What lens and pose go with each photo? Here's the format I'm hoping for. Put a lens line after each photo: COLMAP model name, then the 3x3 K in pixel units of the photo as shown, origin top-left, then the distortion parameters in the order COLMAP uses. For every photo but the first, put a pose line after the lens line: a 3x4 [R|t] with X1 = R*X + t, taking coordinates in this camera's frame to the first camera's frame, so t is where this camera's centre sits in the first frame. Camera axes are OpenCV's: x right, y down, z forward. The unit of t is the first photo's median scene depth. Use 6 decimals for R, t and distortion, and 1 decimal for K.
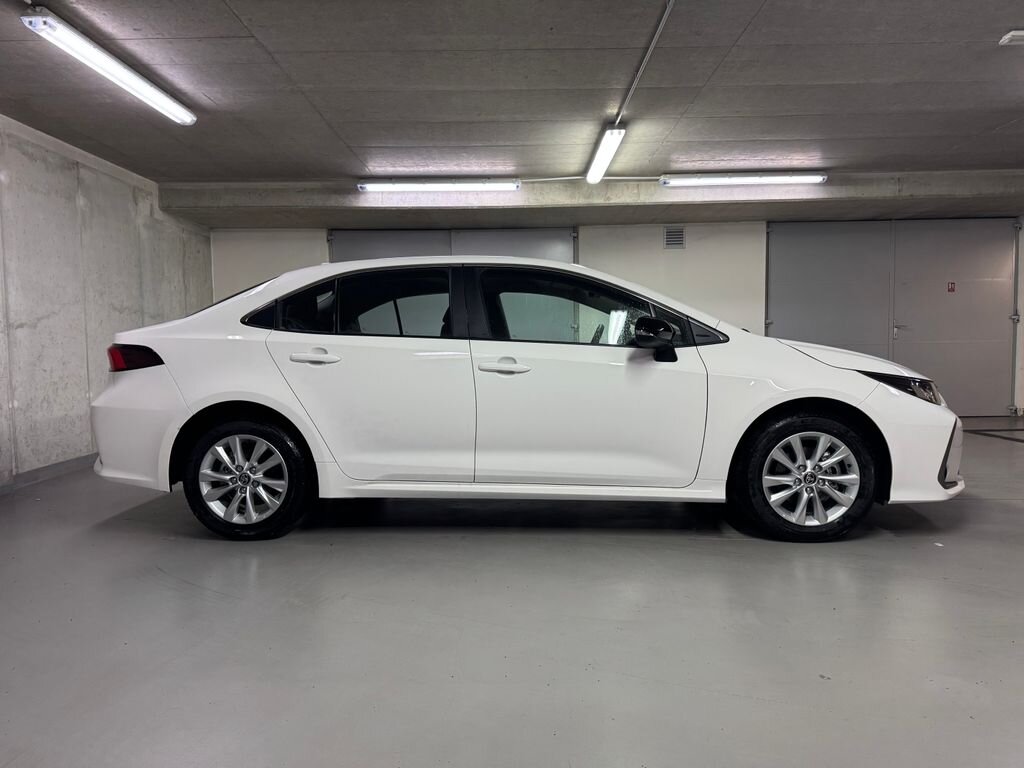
lens RADIAL K [[741.1, 0, 519.9], [0, 741.1, 398.7], [0, 0, 1]] dist [0.034901, -0.021047]
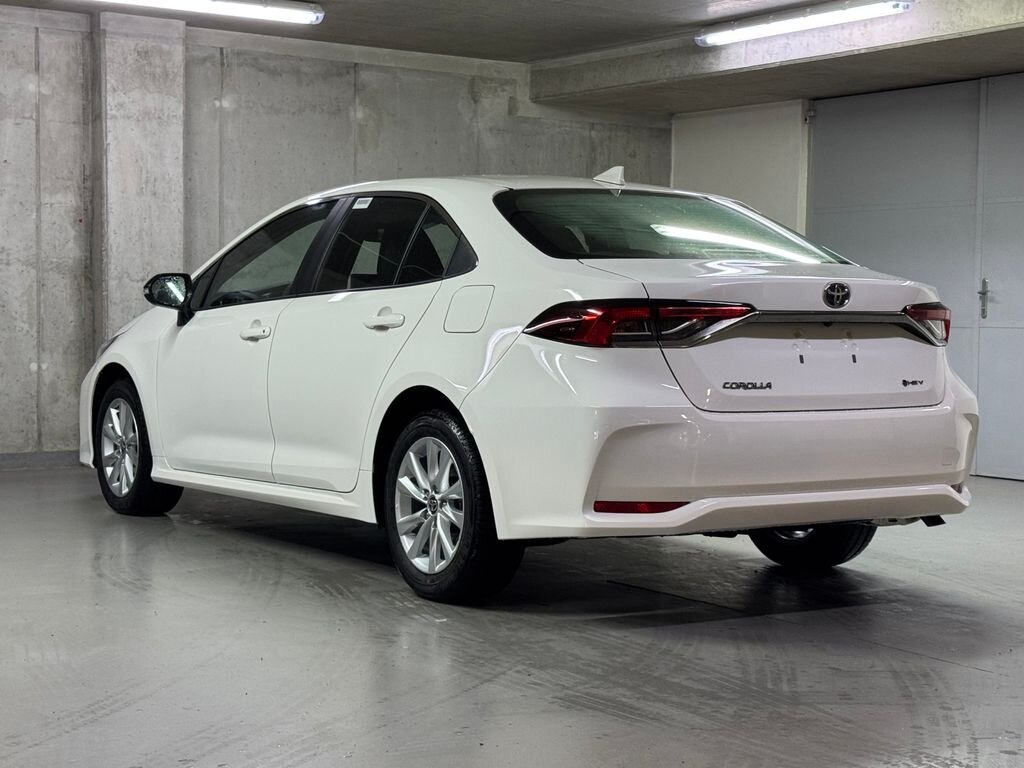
lens RADIAL K [[1808.6, 0, 526.0], [0, 1808.6, 467.6], [0, 0, 1]] dist [0.131214, 0.000000]
pose [[0.555885, 0.095560, -0.825748, 0.997737], [-0.083040, 0.994785, 0.059220, -0.020928], [0.827101, 0.035651, 0.560921, 0.084470]]
